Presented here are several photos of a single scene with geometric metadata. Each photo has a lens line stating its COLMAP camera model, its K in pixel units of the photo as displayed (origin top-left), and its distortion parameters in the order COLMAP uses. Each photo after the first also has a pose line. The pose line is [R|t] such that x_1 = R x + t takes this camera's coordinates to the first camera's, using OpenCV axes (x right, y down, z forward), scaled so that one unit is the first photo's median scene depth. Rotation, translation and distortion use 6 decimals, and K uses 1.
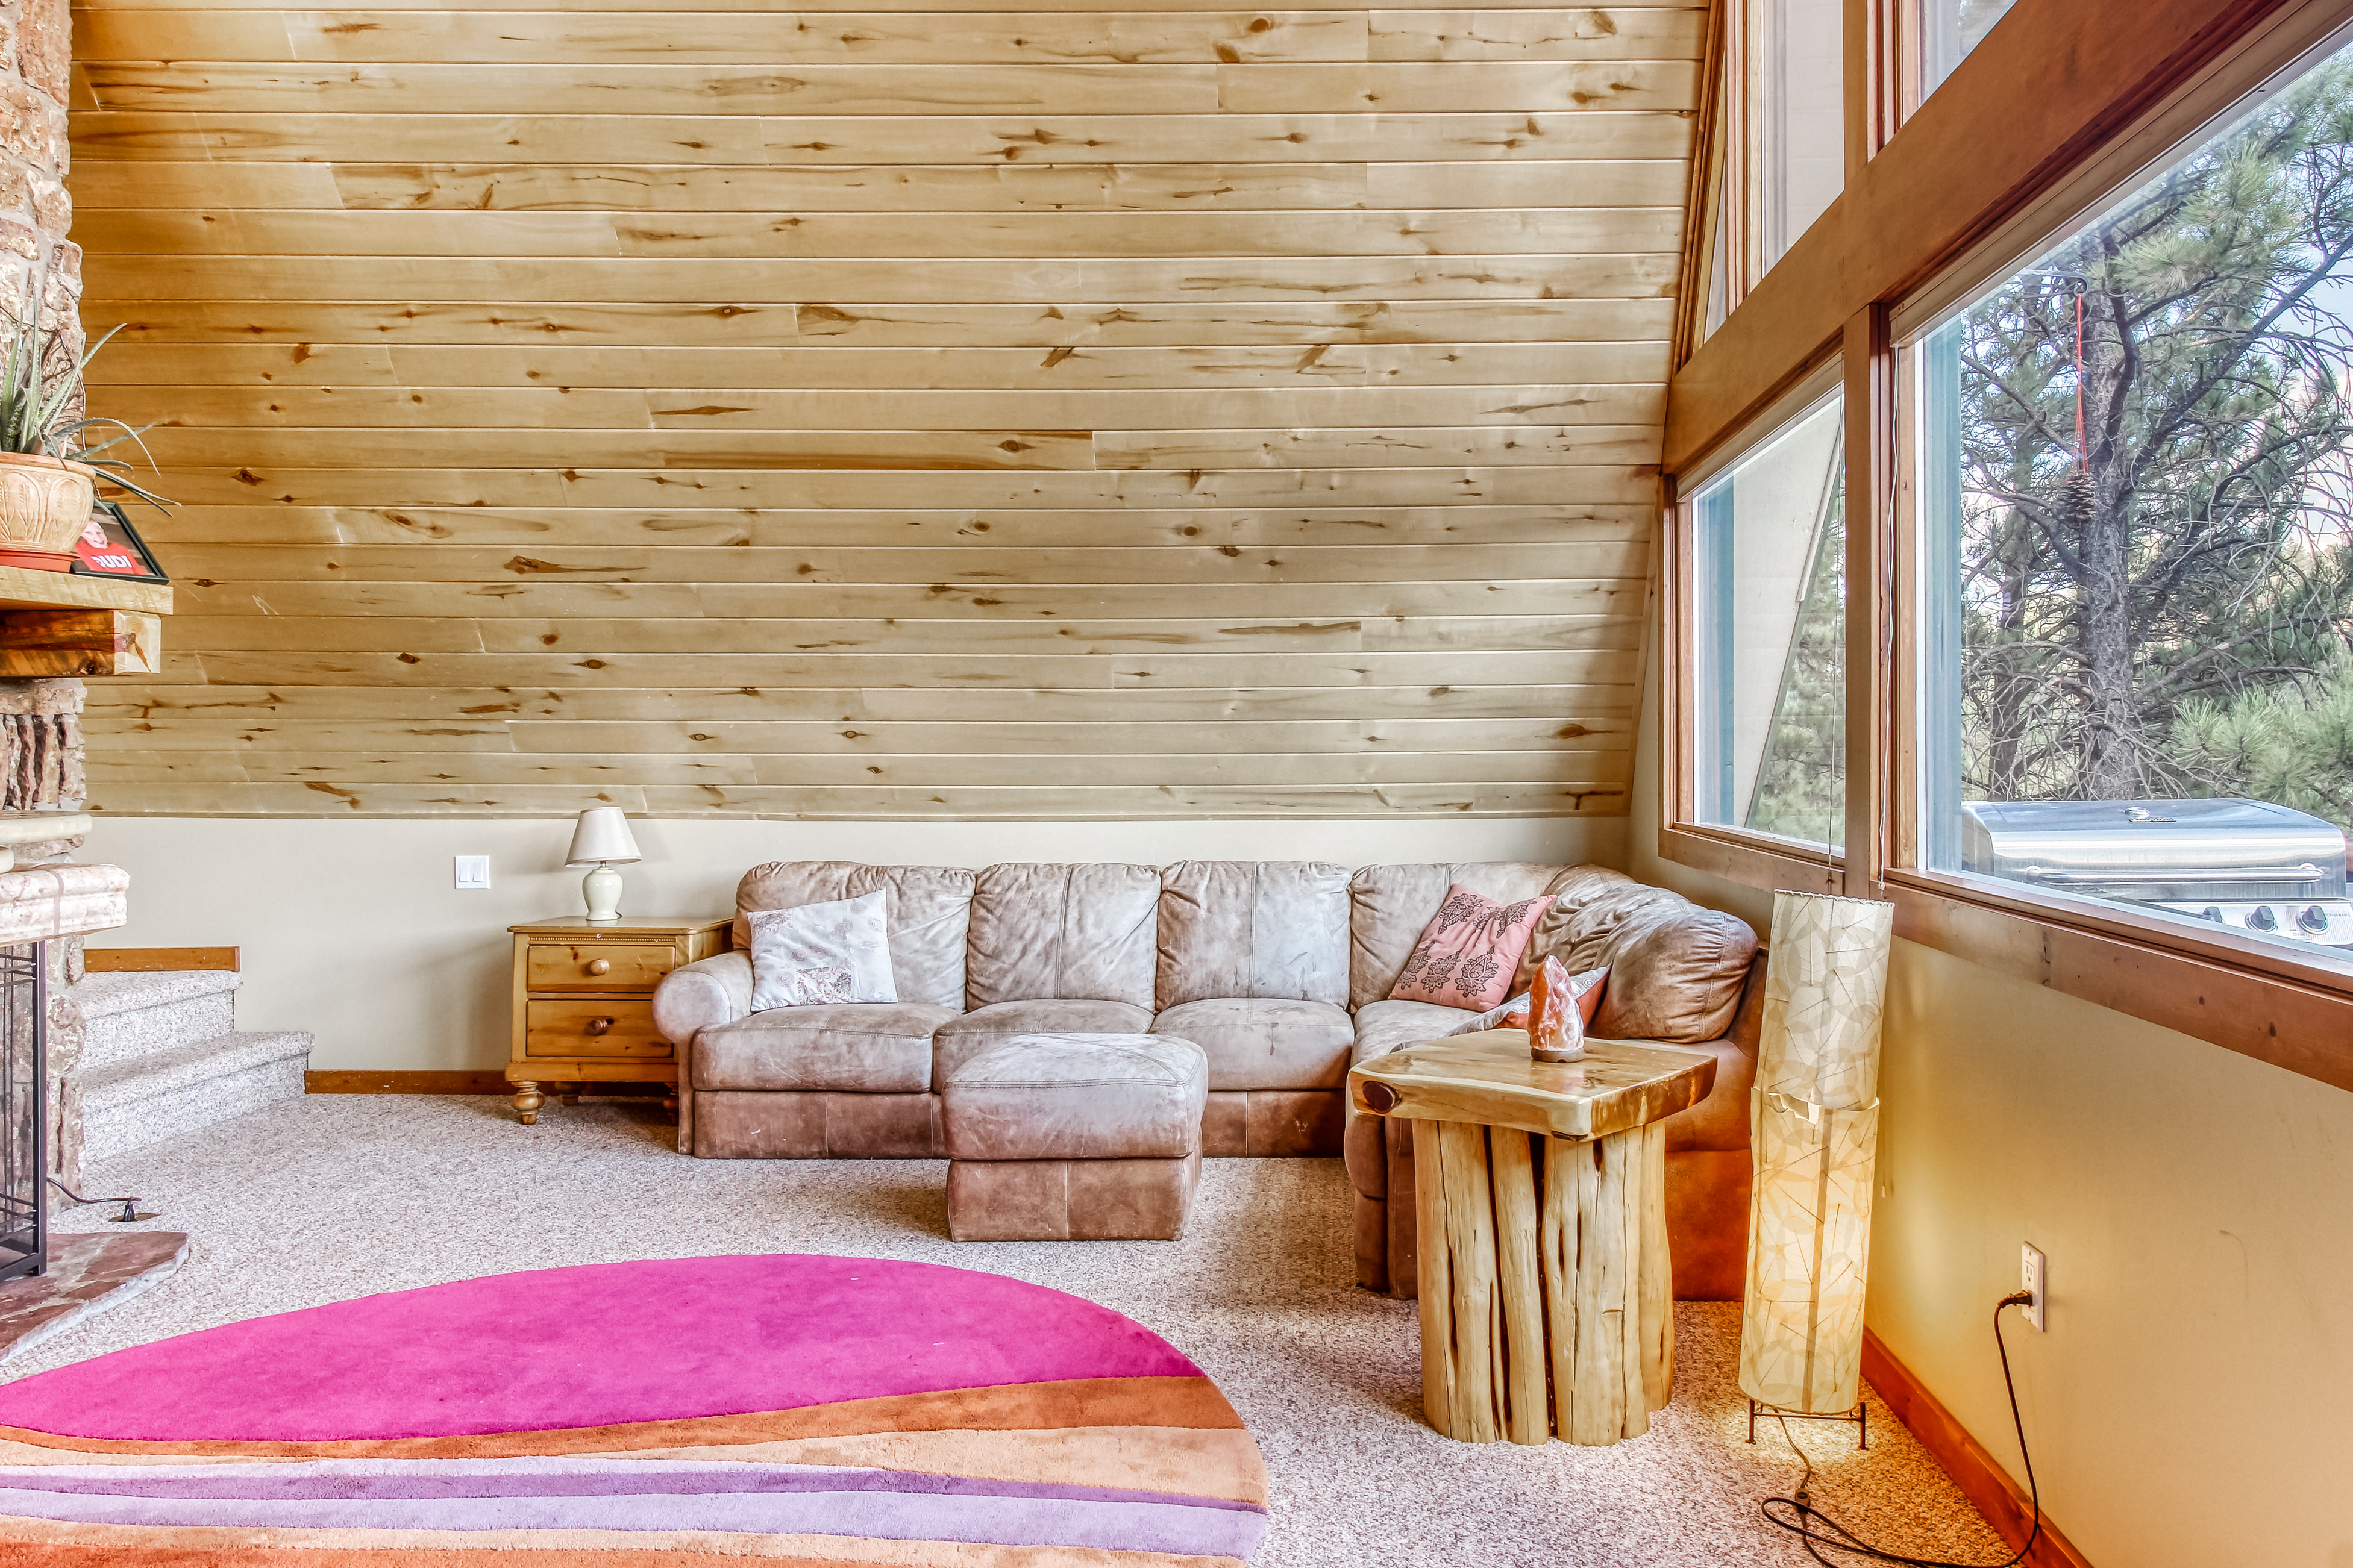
lens RADIAL K [[1774.1, 0, 1303.1], [0, 1774.1, 779.1], [0, 0, 1]] dist [0.002193, 0.002117]
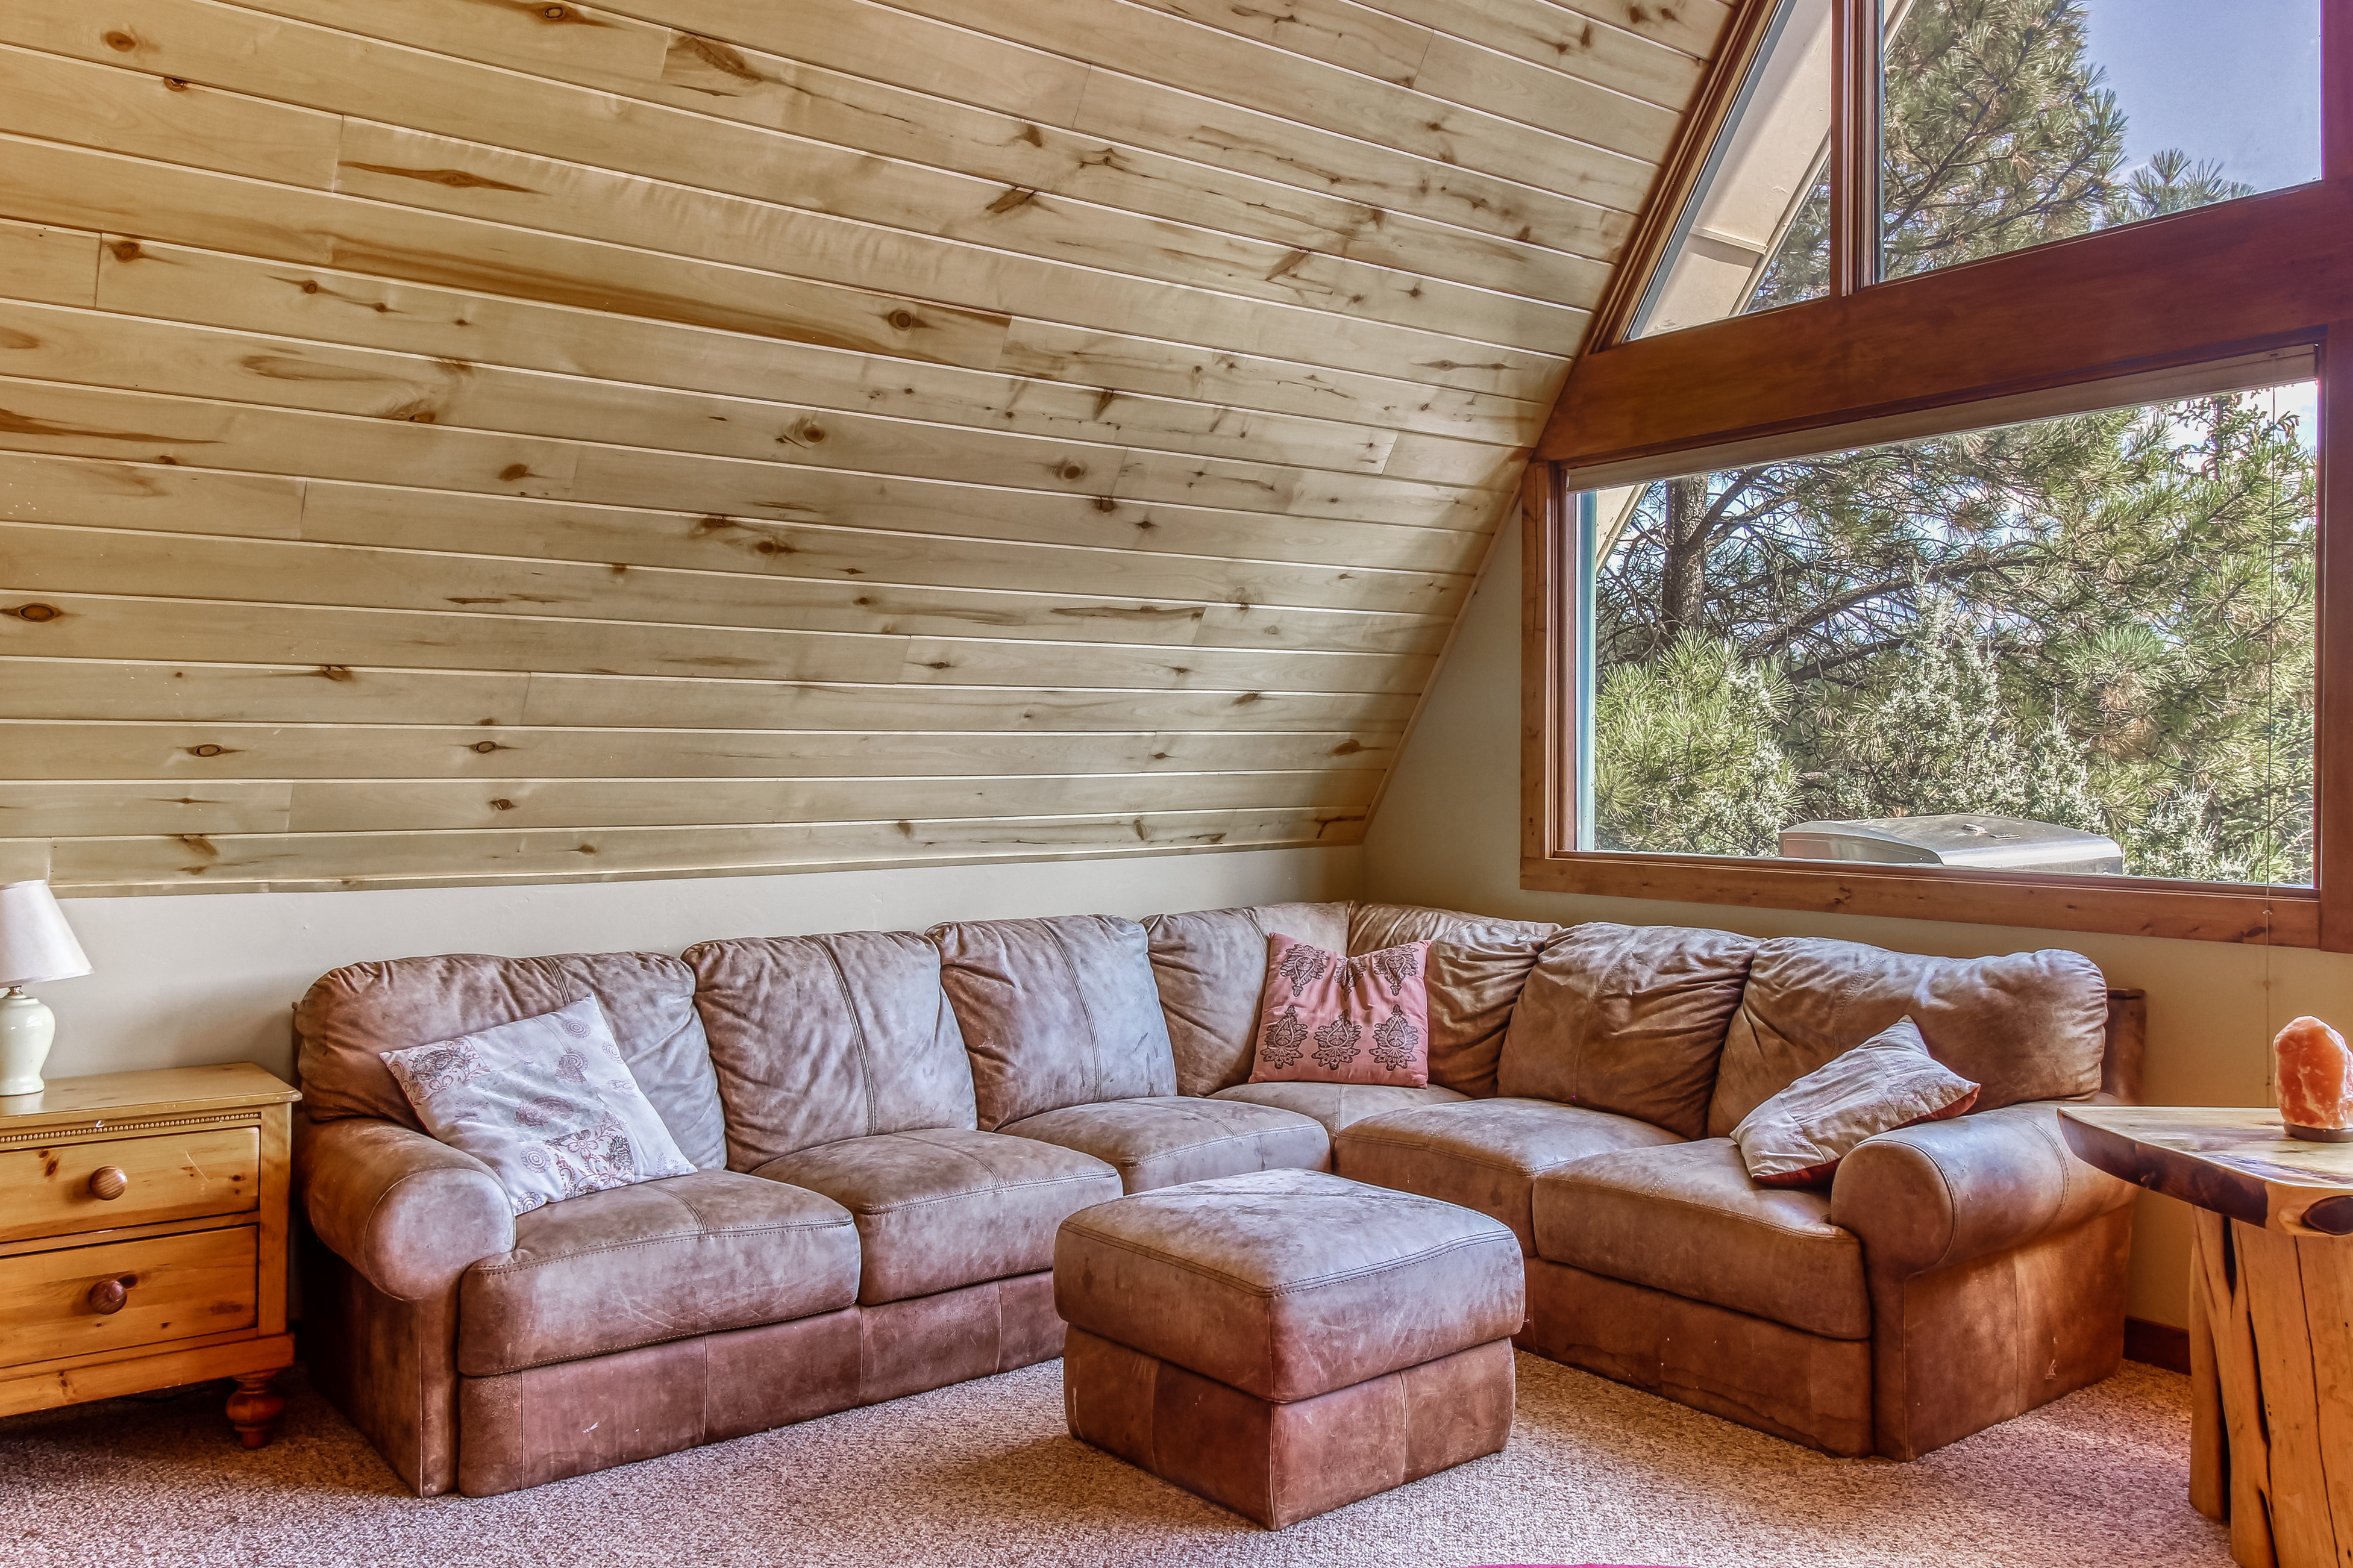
lens RADIAL K [[1822.7, 0, 1176.5], [0, 1822.7, 784.0], [0, 0, 1]] dist [0.003234, -0.003950]
pose [[0.789650, -0.007397, 0.613514, -0.500609], [0.010216, 0.999947, -0.001092, -0.010208], [-0.613473, 0.007131, 0.789683, 0.388403]]
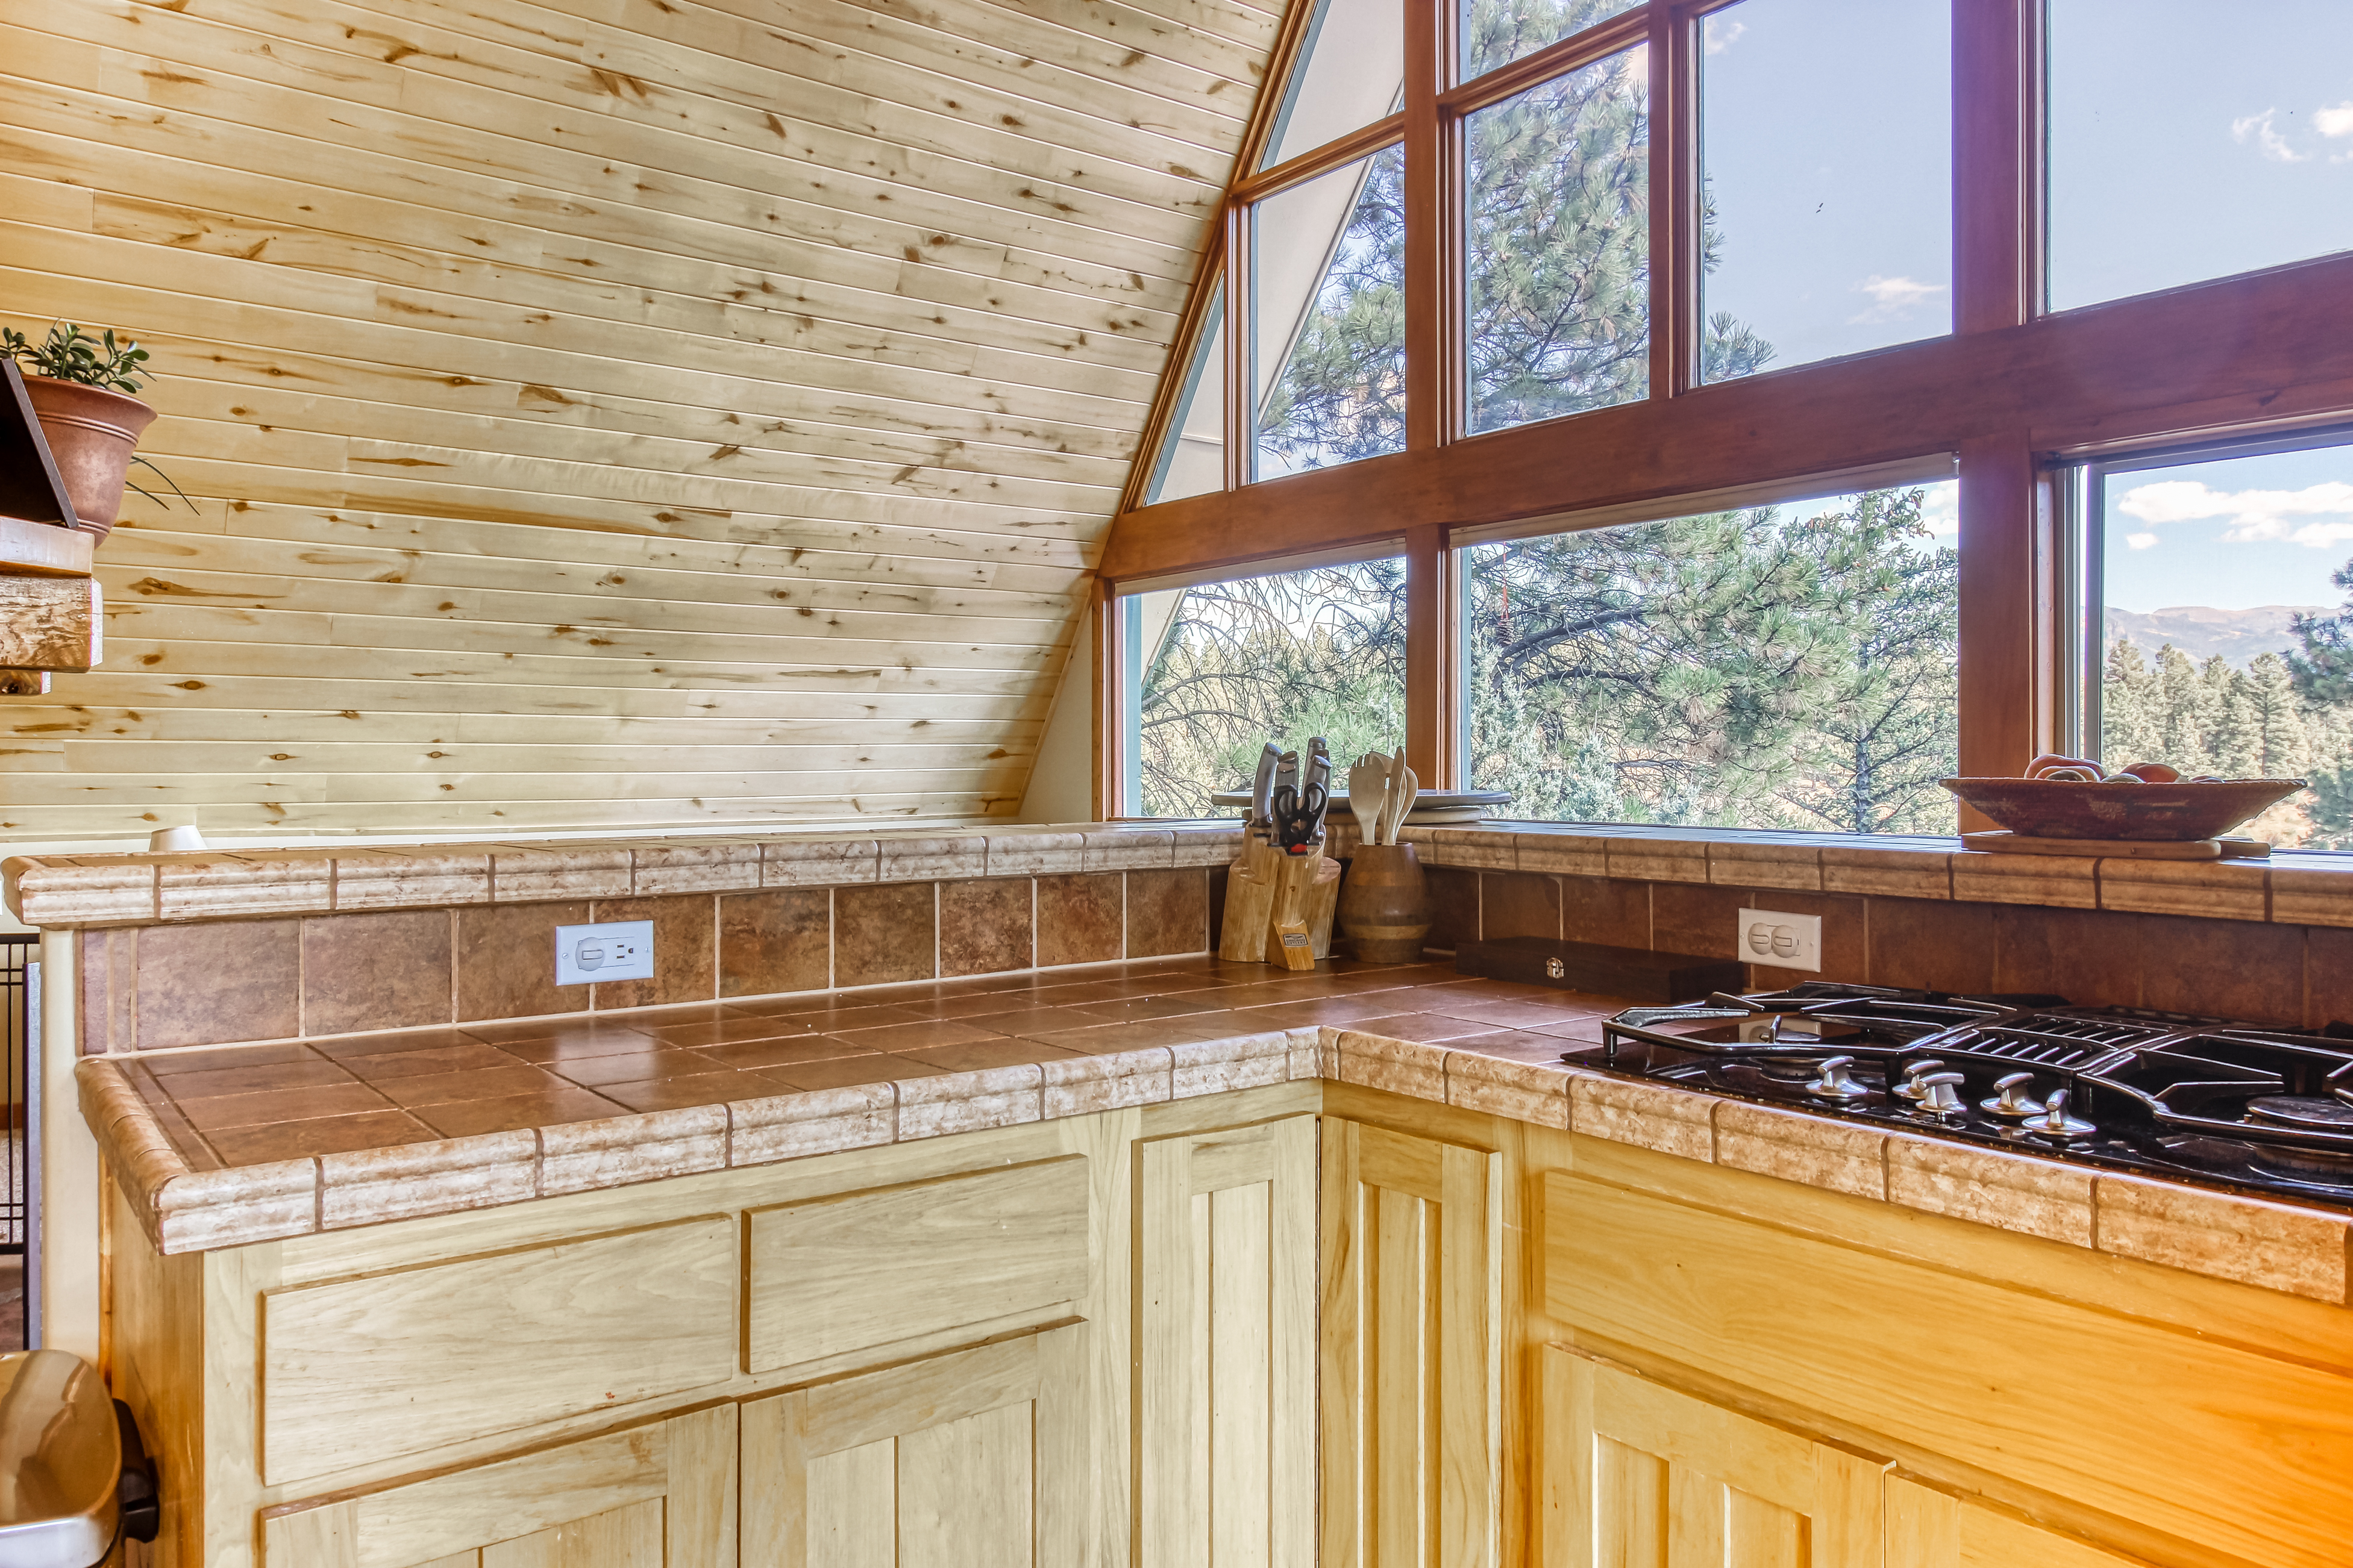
lens RADIAL K [[1693.1, 0, 1176.5], [0, 1693.1, 784.0], [0, 0, 1]] dist [0.001374, -0.002248]
pose [[0.788892, -0.007353, 0.614488, -0.593535], [0.012924, 0.999906, -0.004628, 0.004104], [-0.614396, 0.011593, 0.788913, -0.123345]]
